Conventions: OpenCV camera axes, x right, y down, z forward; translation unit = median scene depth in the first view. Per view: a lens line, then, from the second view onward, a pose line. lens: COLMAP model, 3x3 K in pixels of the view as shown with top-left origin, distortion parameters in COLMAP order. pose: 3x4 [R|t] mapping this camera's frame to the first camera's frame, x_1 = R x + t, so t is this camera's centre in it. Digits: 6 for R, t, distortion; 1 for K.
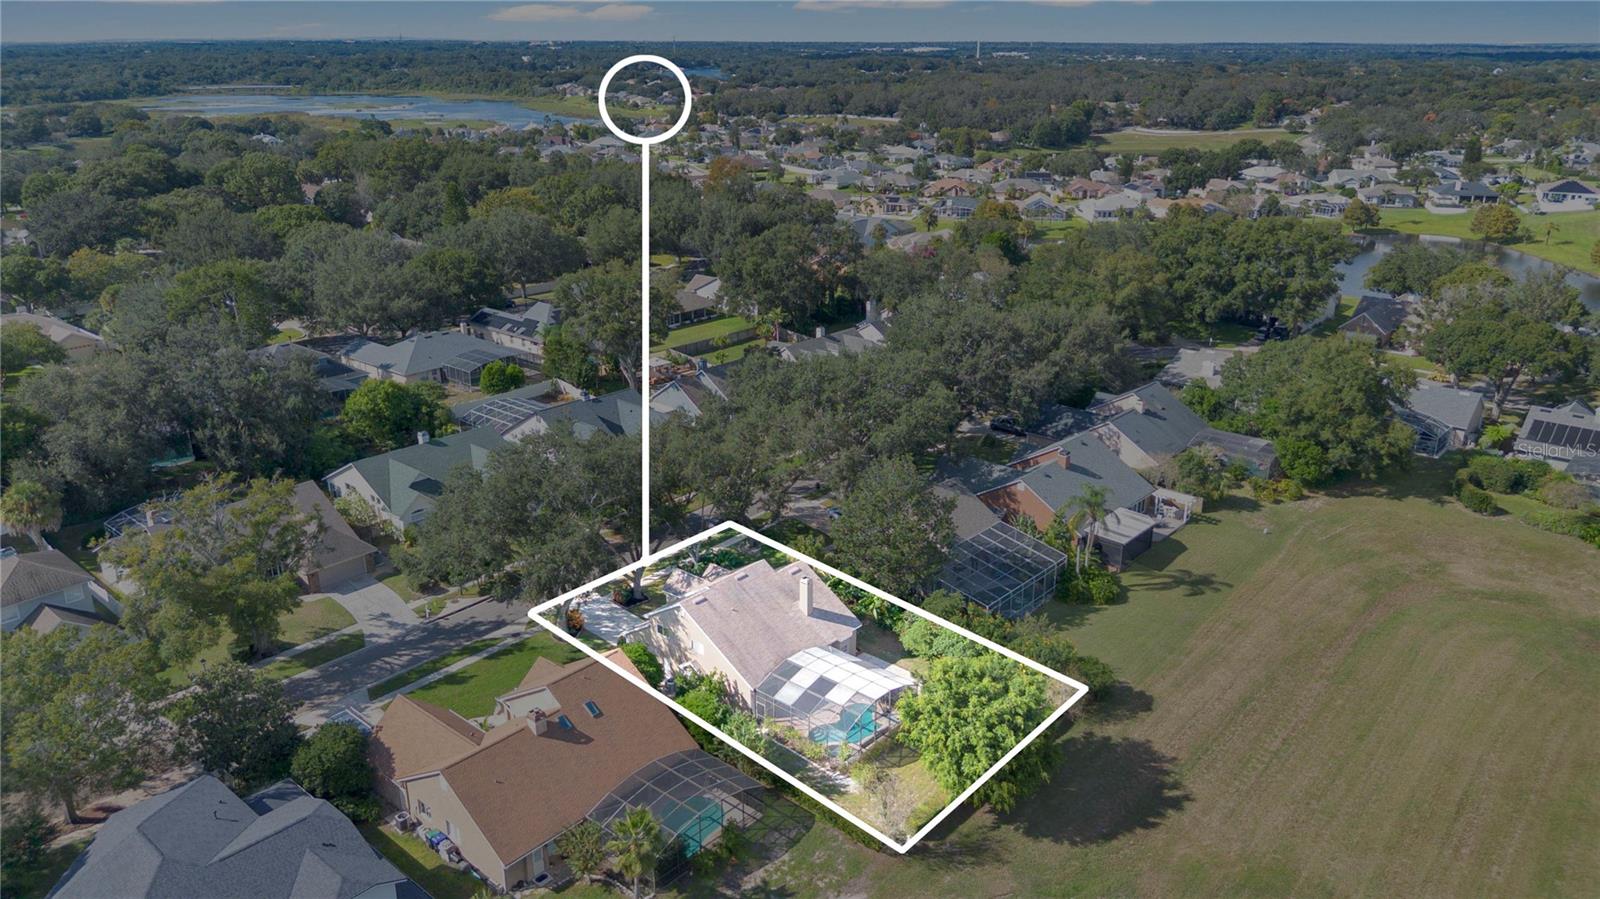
lens RADIAL K [[1166.8, 0, 793.3], [0, 1166.8, 406.1], [0, 0, 1]] dist [0.078591, -0.111591]
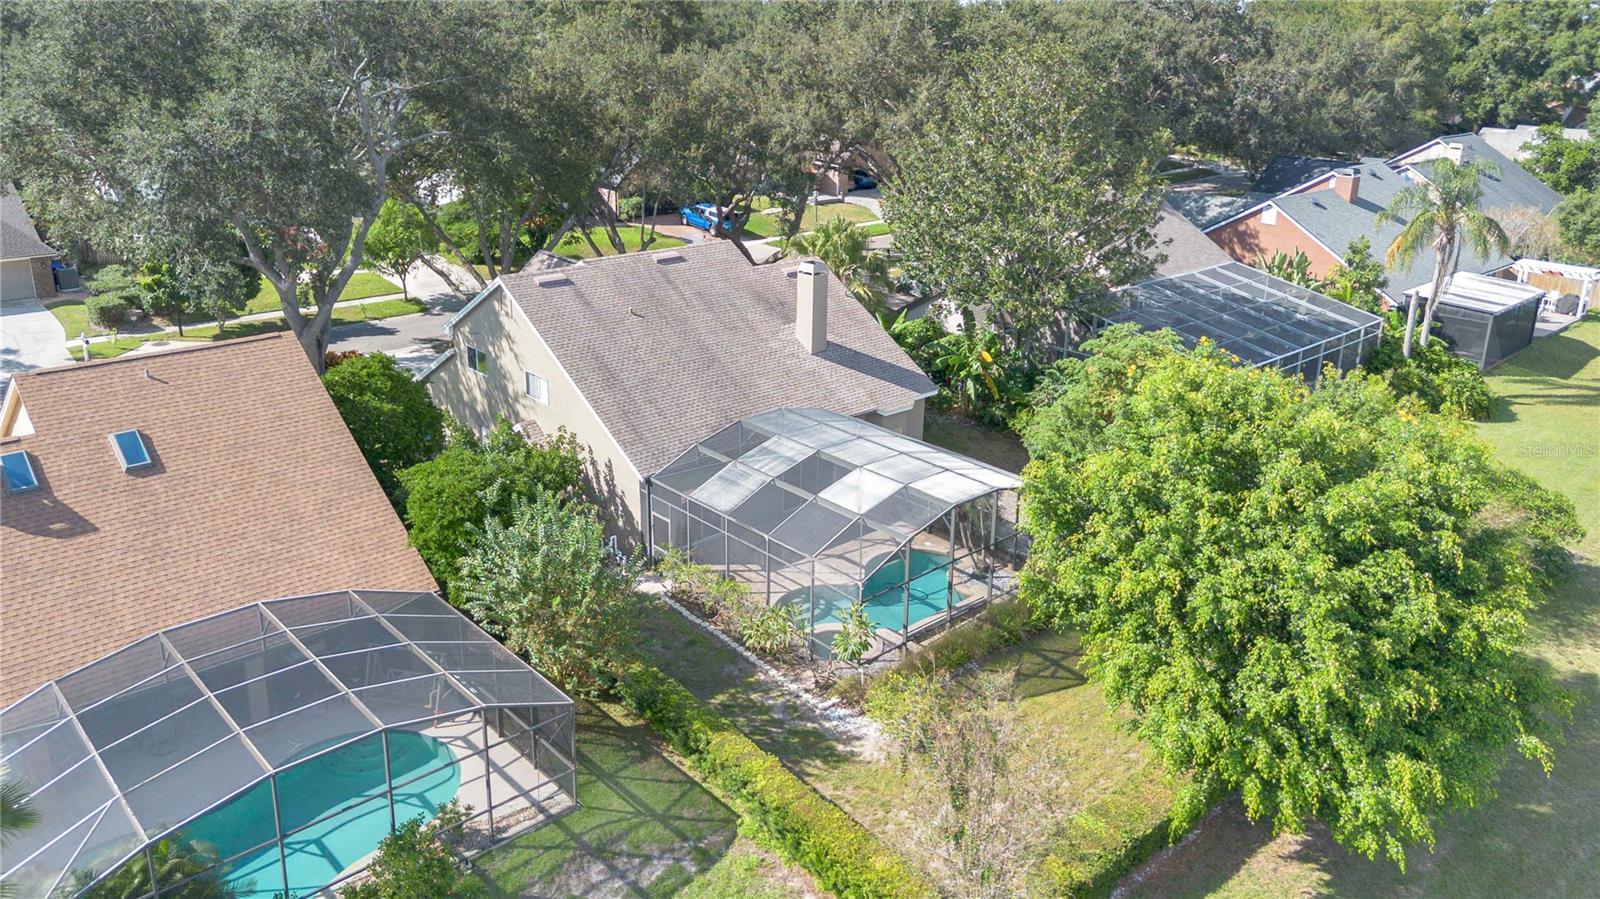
lens RADIAL K [[1183.4, 0, 802.4], [0, 1183.4, 315.1], [0, 0, 1]] dist [0.074668, -0.113687]
pose [[0.994550, 0.051133, -0.090857, 0.052555], [-0.057333, 0.996105, -0.066986, 0.213185], [0.087078, 0.071830, 0.993608, 0.612759]]
